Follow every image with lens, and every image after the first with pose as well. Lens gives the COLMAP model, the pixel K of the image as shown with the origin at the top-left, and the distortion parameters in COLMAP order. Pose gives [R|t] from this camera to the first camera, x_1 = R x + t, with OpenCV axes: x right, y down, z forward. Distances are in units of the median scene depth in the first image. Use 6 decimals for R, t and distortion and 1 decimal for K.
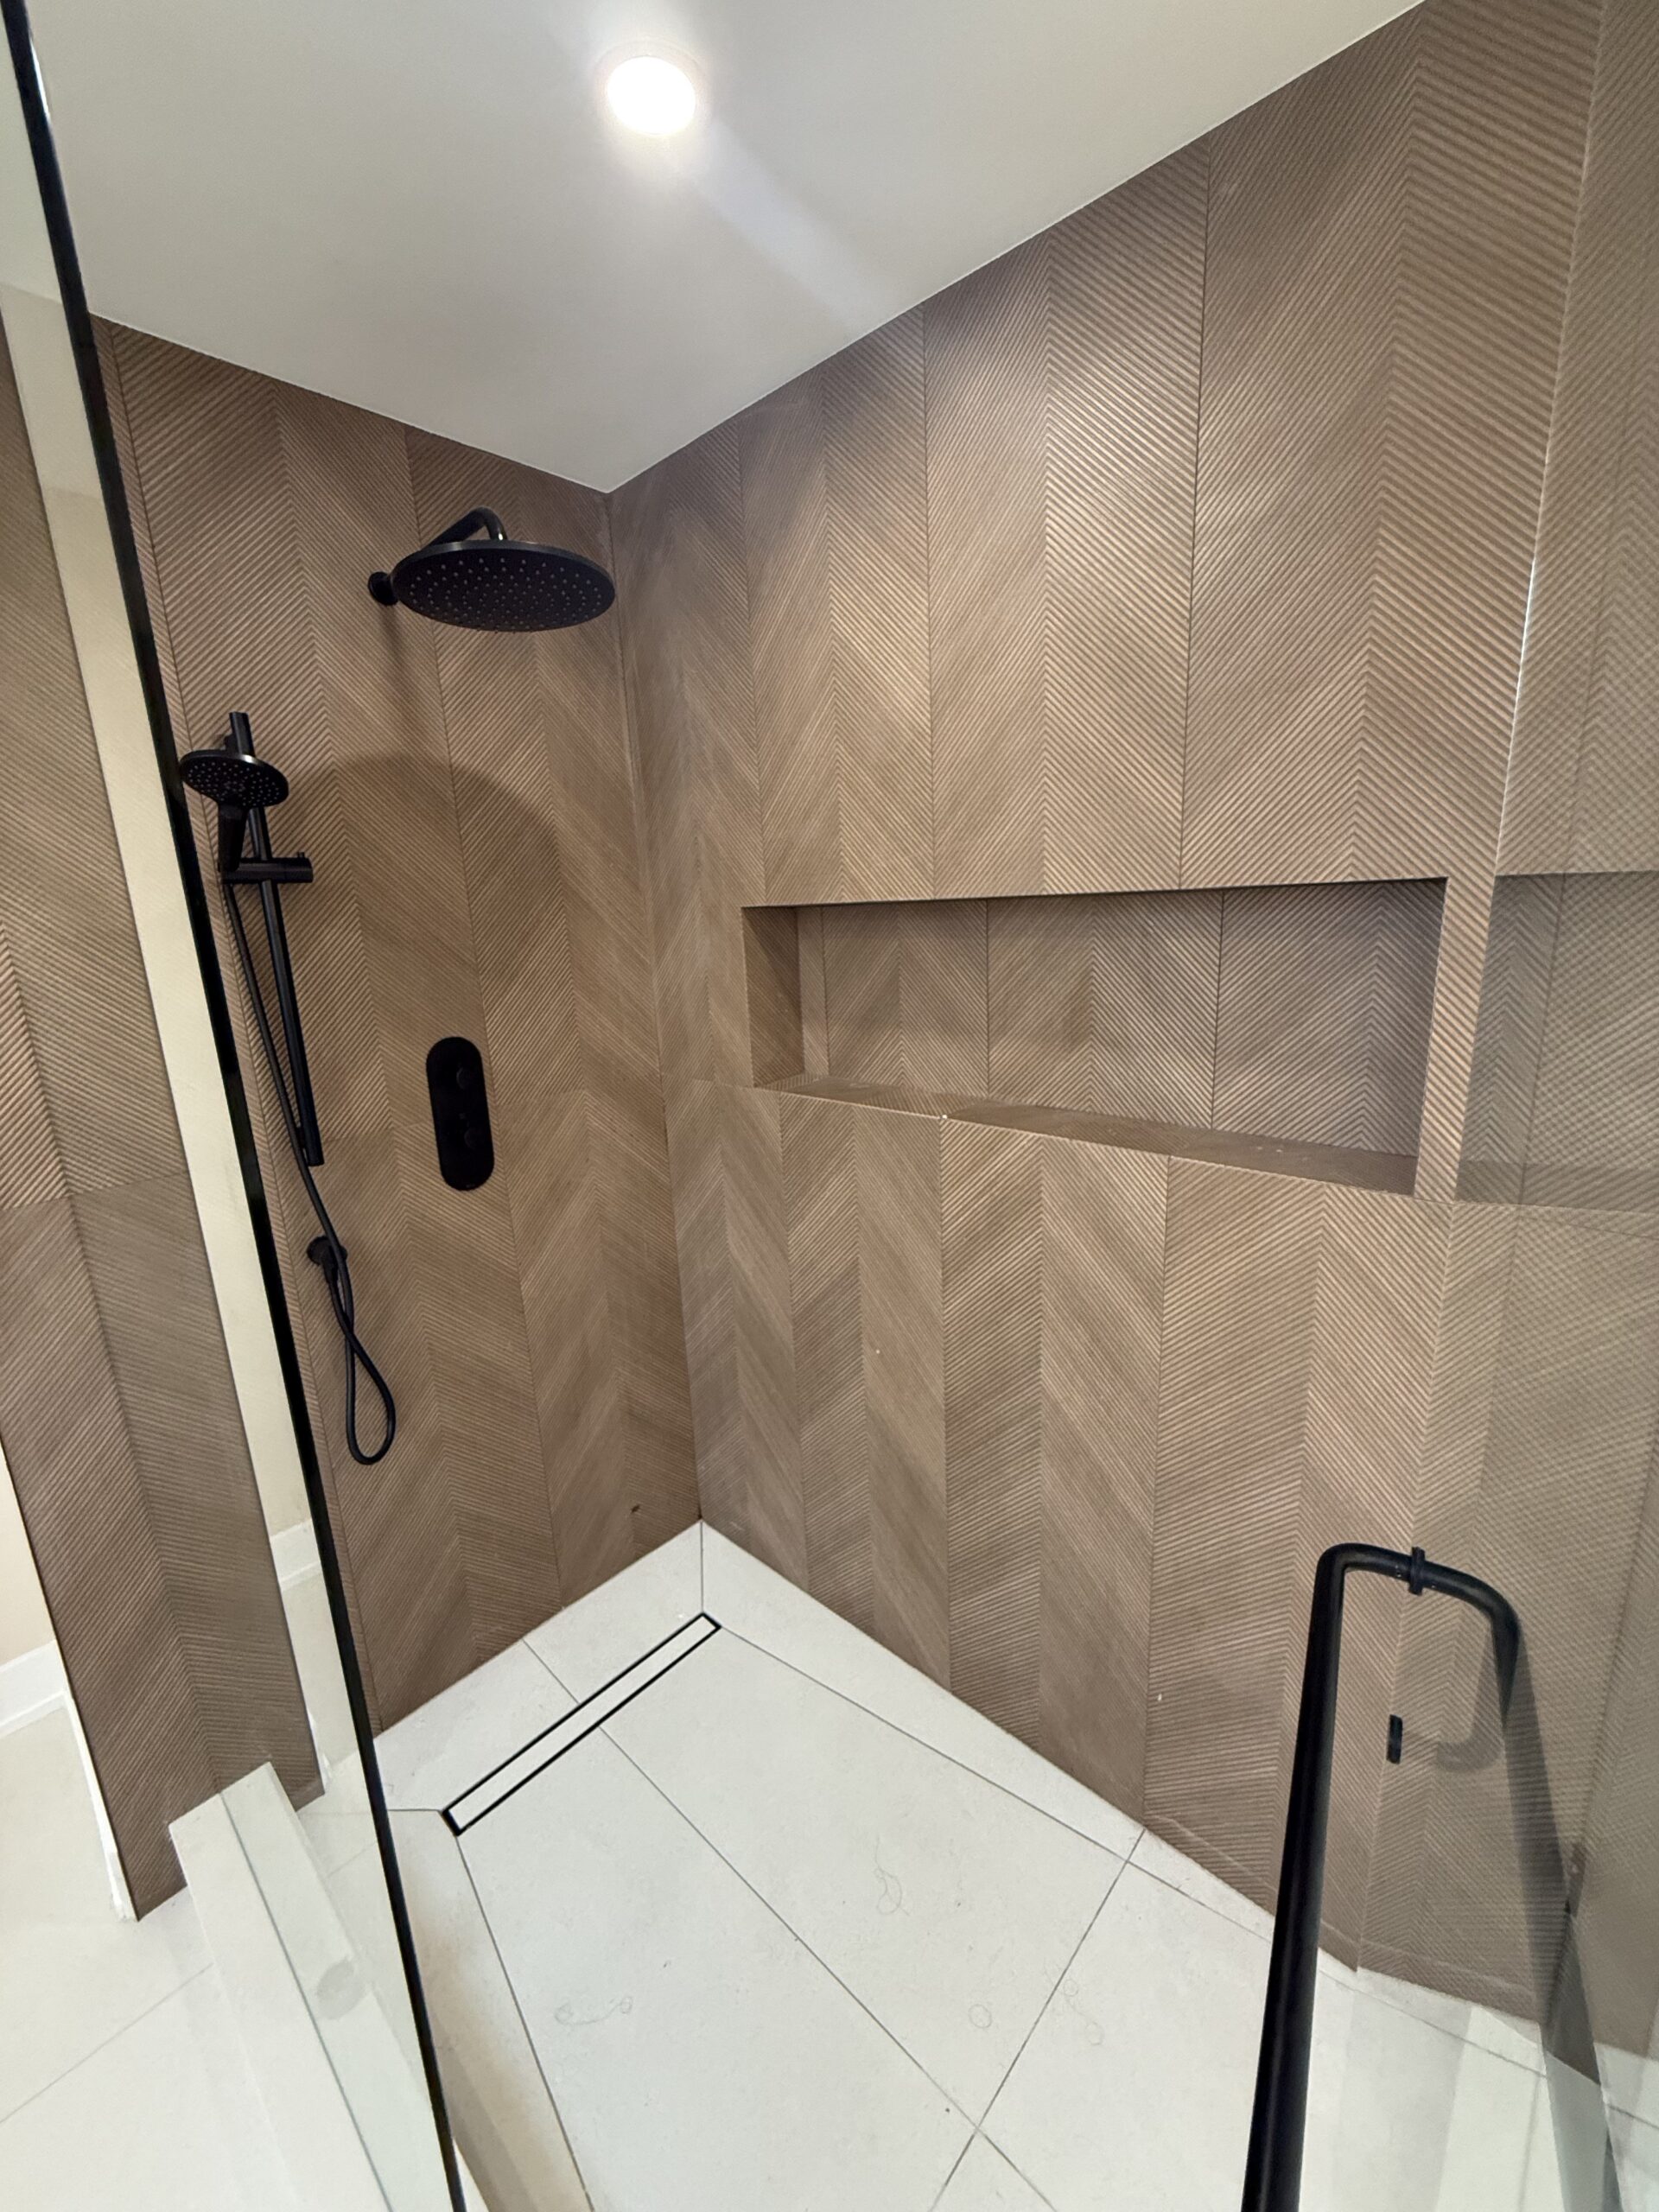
lens RADIAL K [[887.7, 0, 835.8], [0, 887.7, 1101.2], [0, 0, 1]] dist [-0.002839, -0.000153]
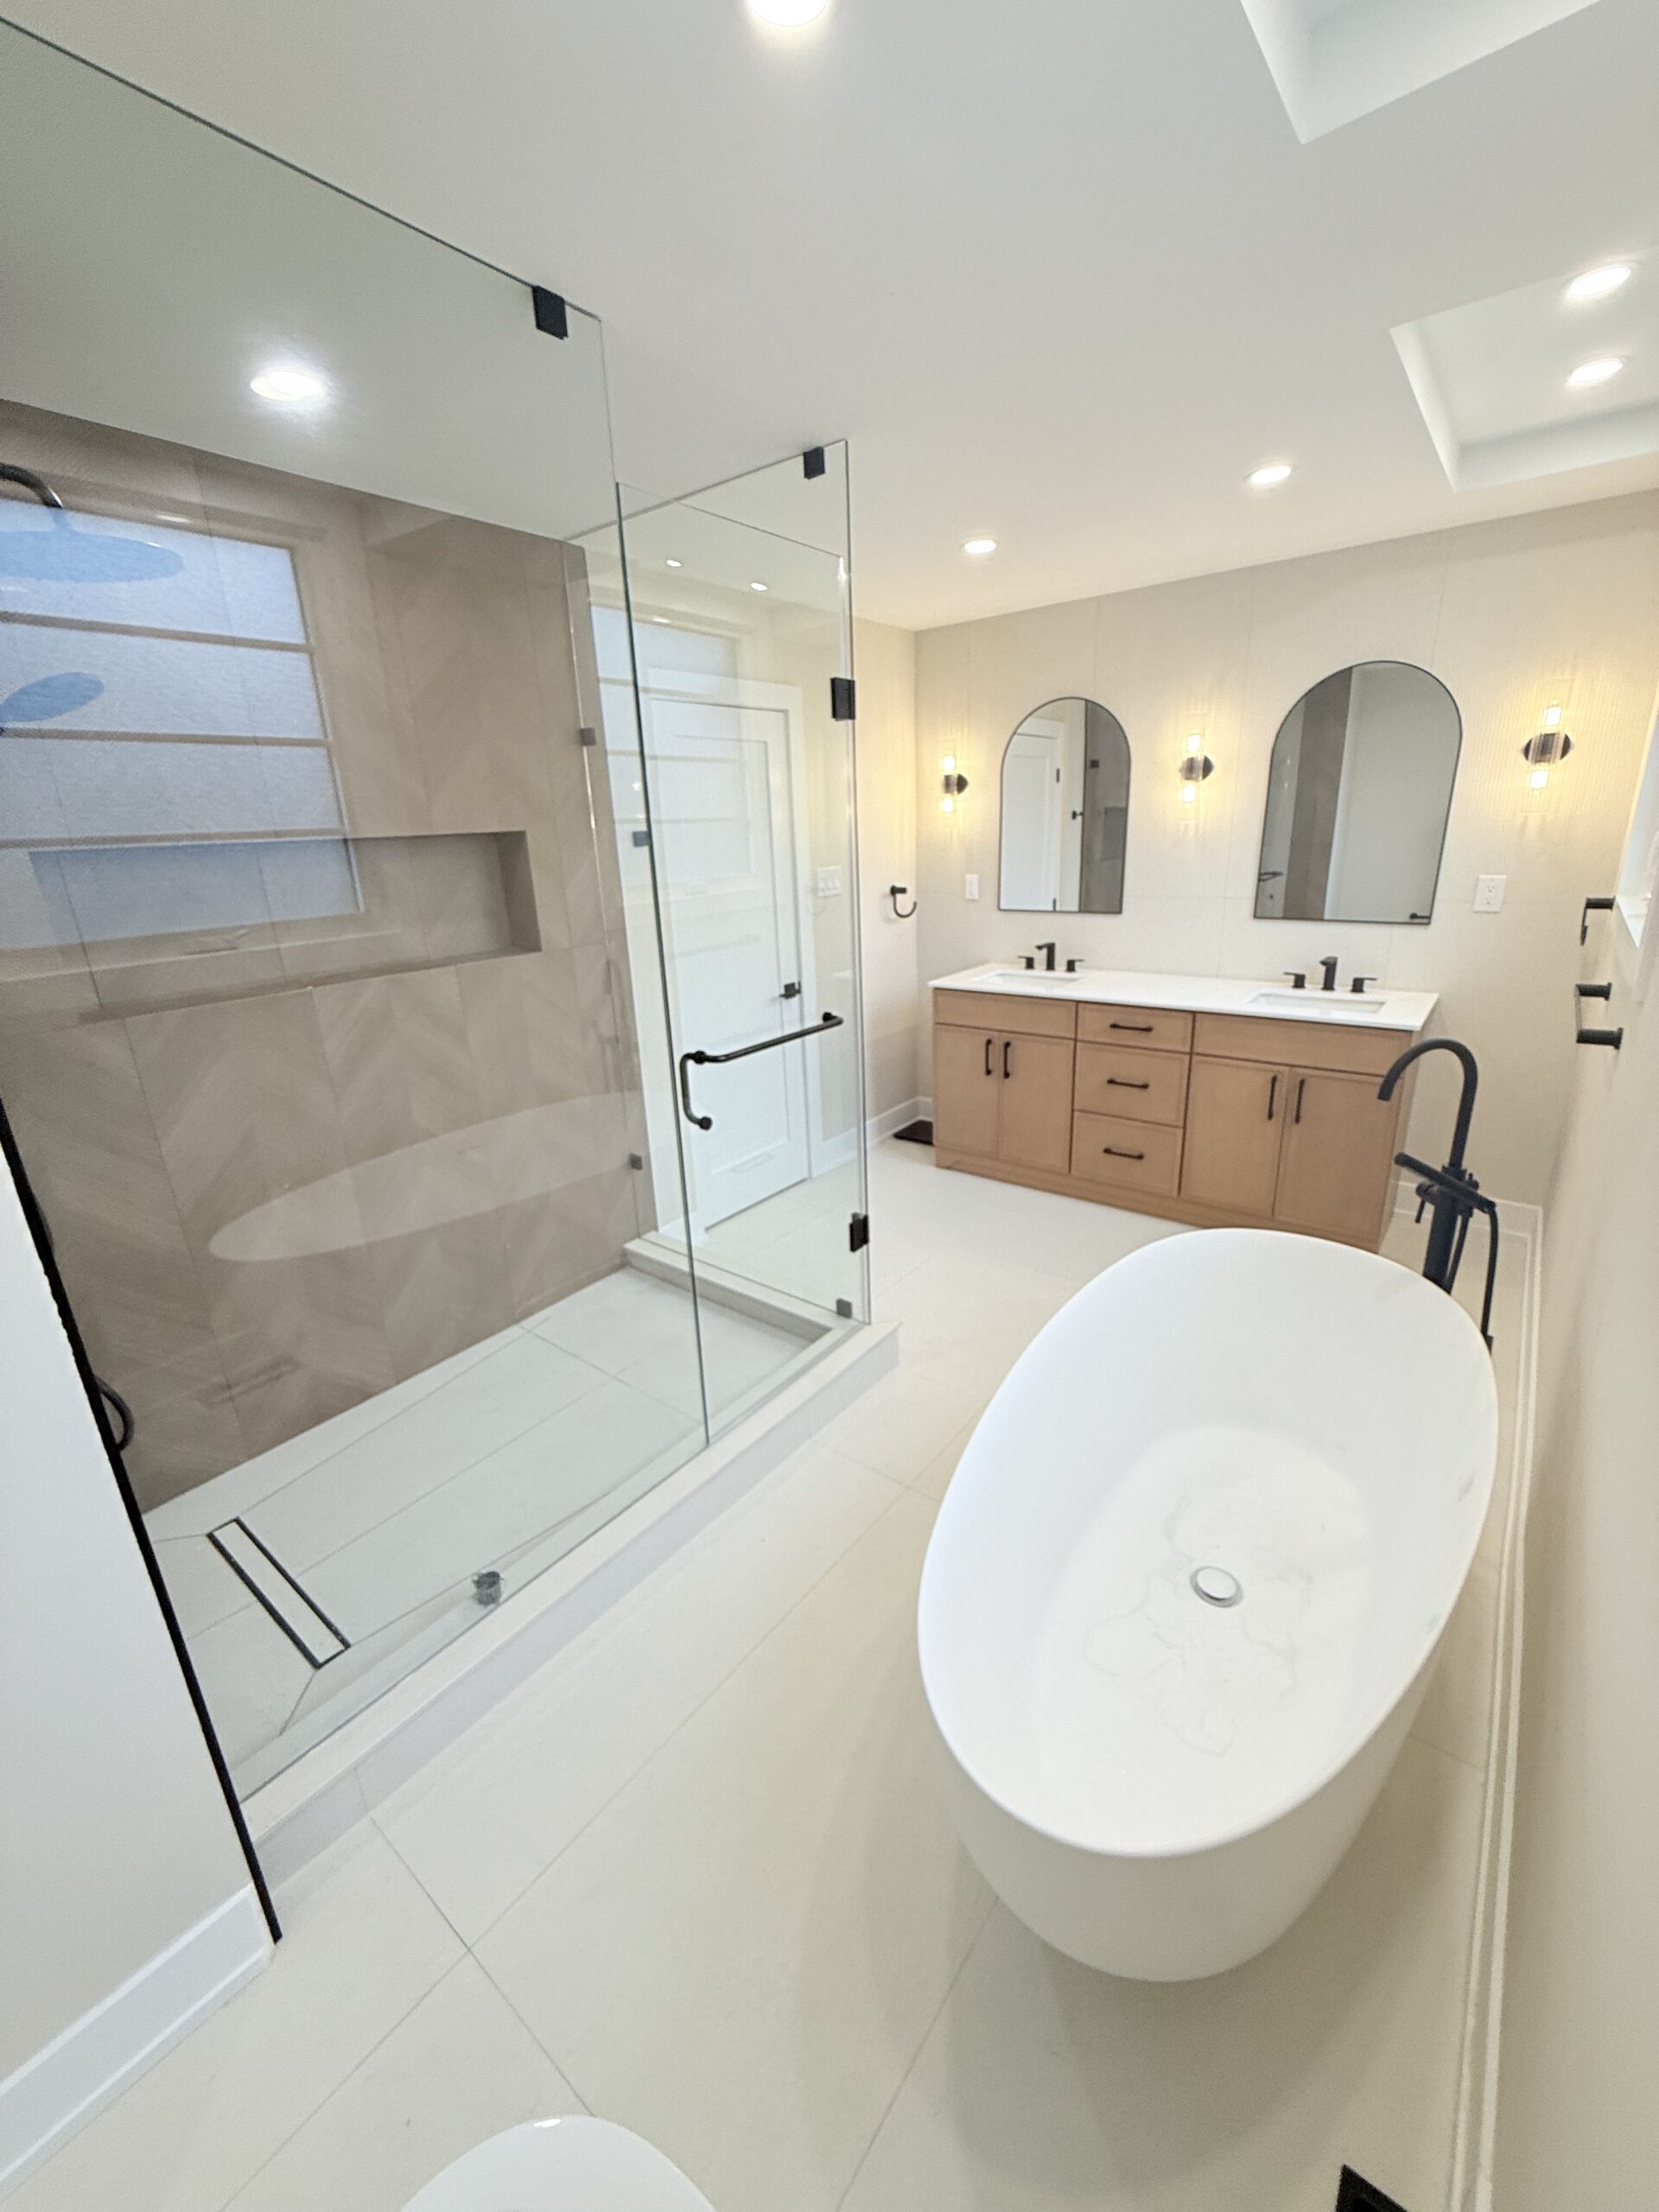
lens RADIAL K [[887.7, 0, 821.1], [0, 887.7, 1101.3], [0, 0, 1]] dist [-0.002839, -0.000153]
pose [[-0.074849, -0.256935, 0.963526, -1.427926], [0.266222, 0.926018, 0.267614, 0.021937], [-0.961001, 0.276542, -0.000910, 0.211557]]
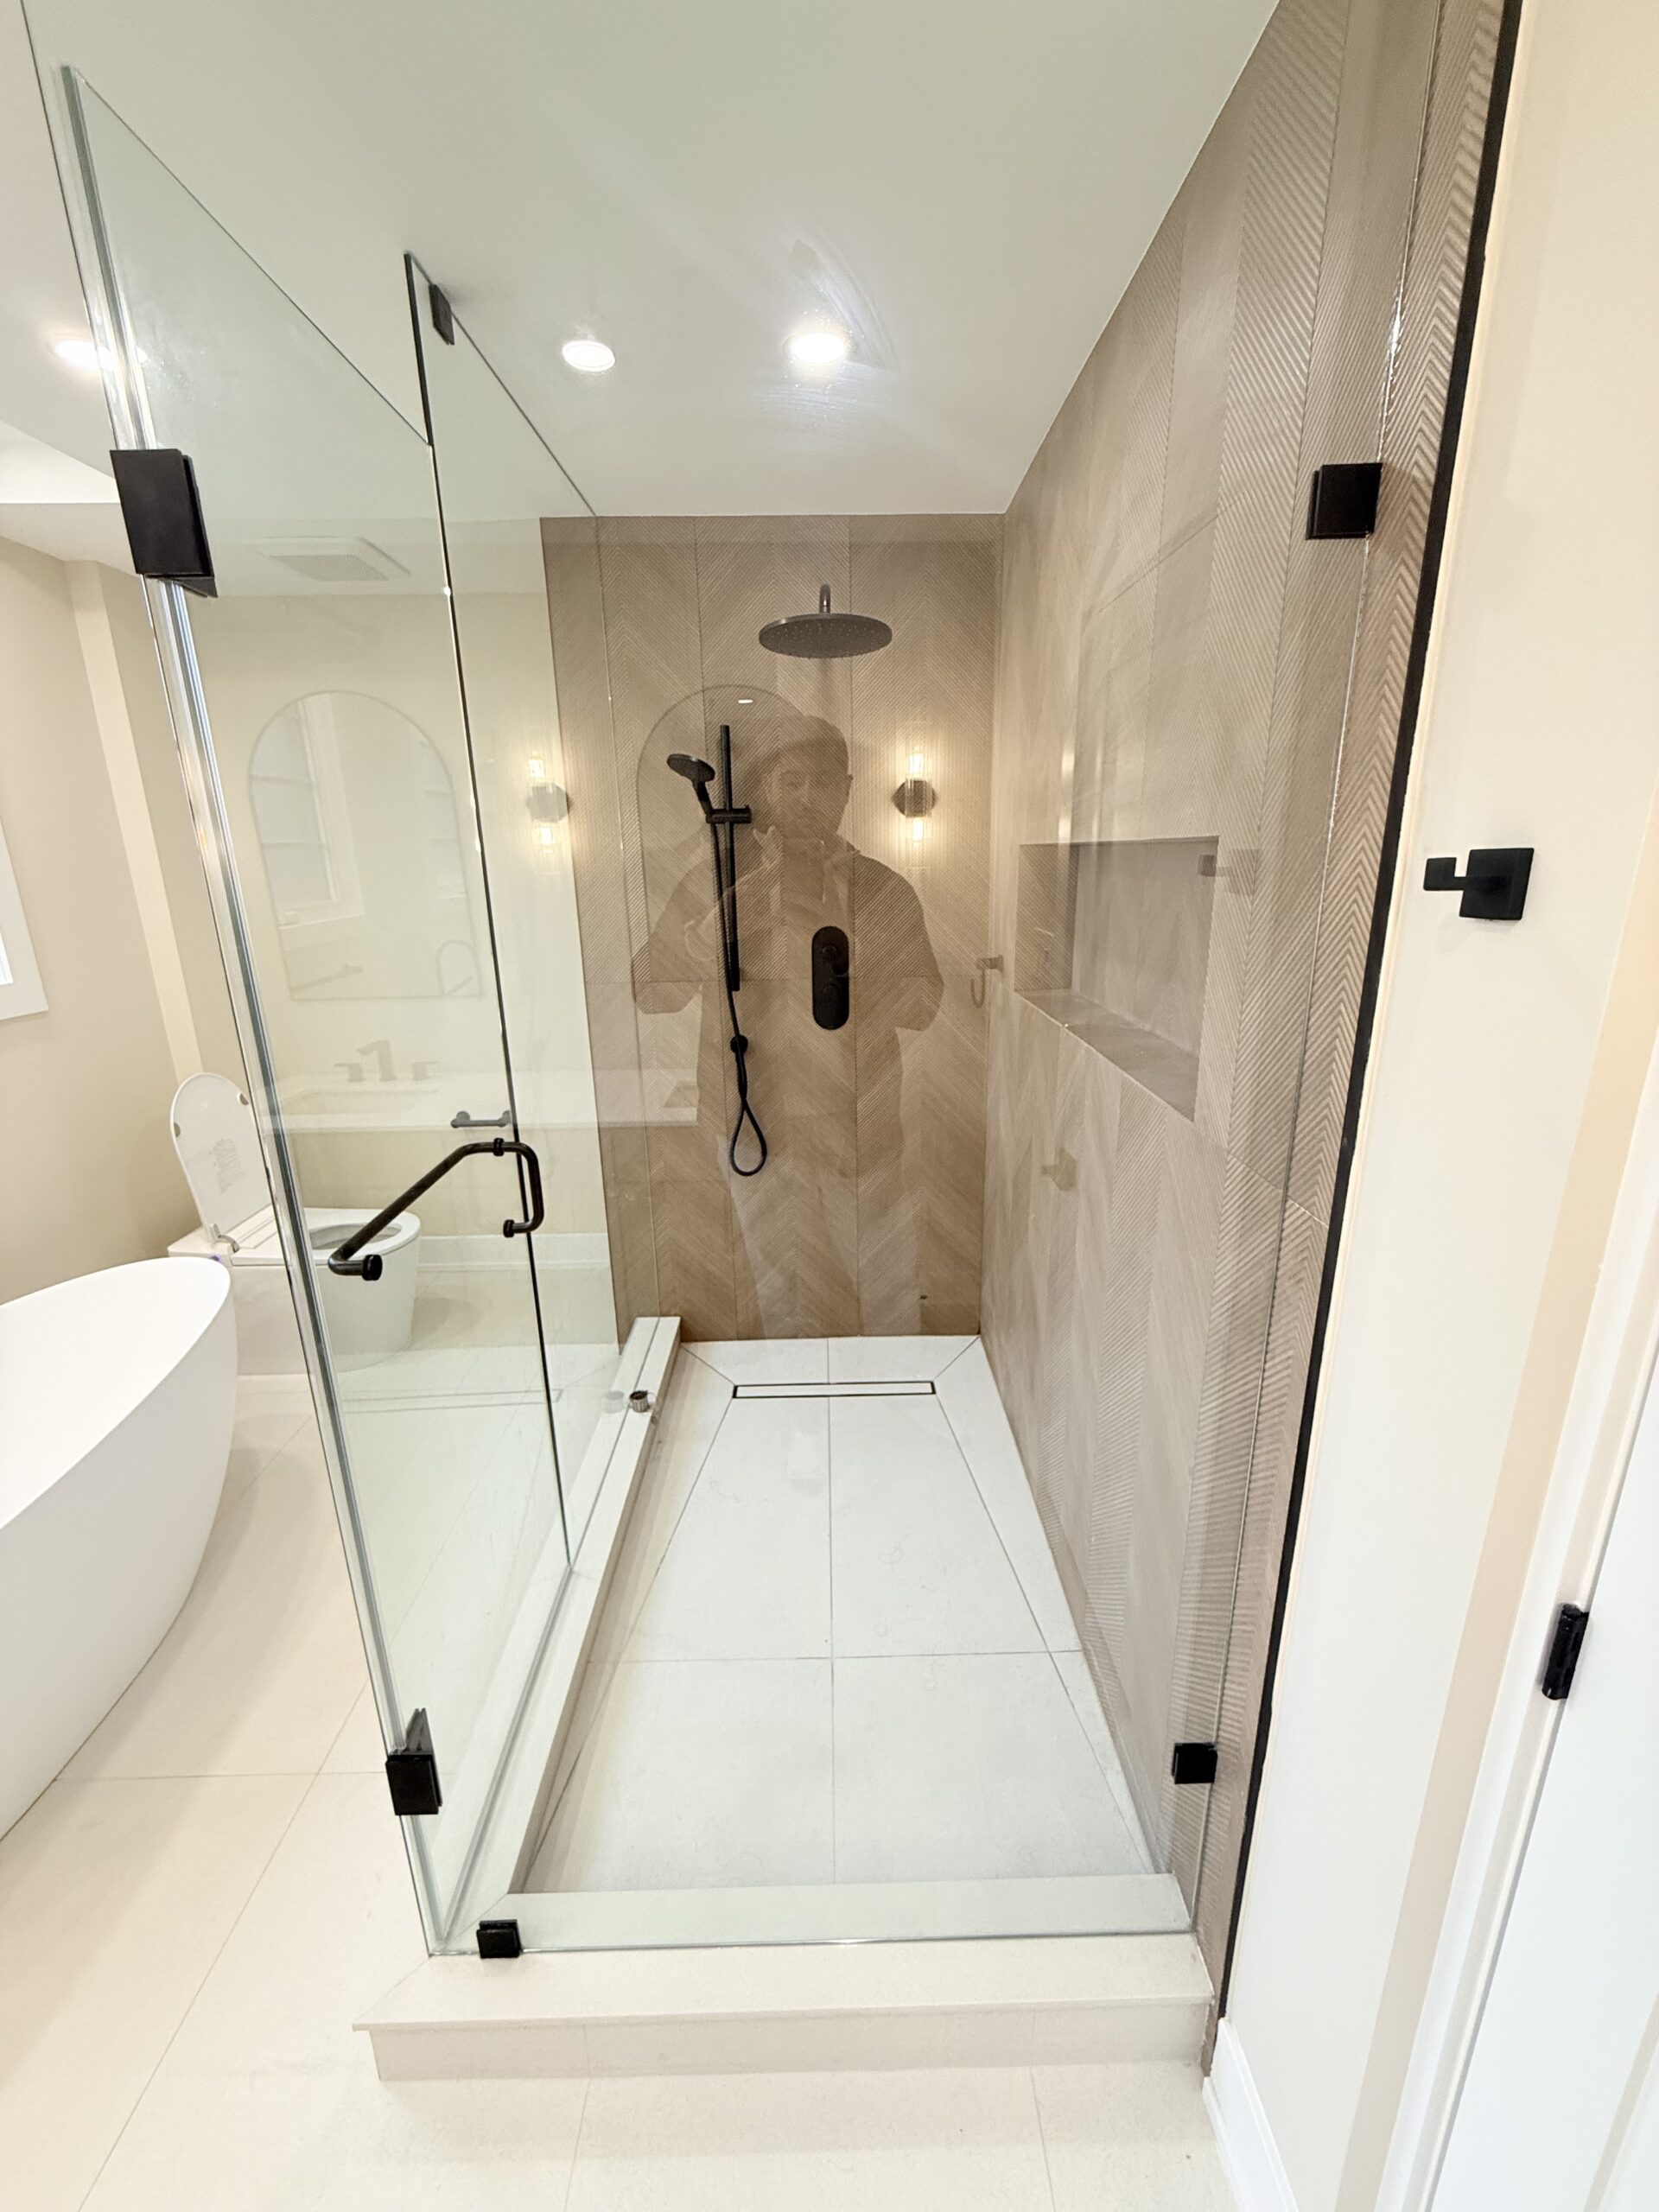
lens RADIAL K [[887.7, 0, 840.1], [0, 887.7, 1102.4], [0, 0, 1]] dist [-0.002839, -0.000153]
pose [[0.694023, 0.226278, -0.683470, 0.746753], [-0.174714, 0.973882, 0.145014, -0.002471], [0.698432, 0.018769, 0.715430, -0.080585]]
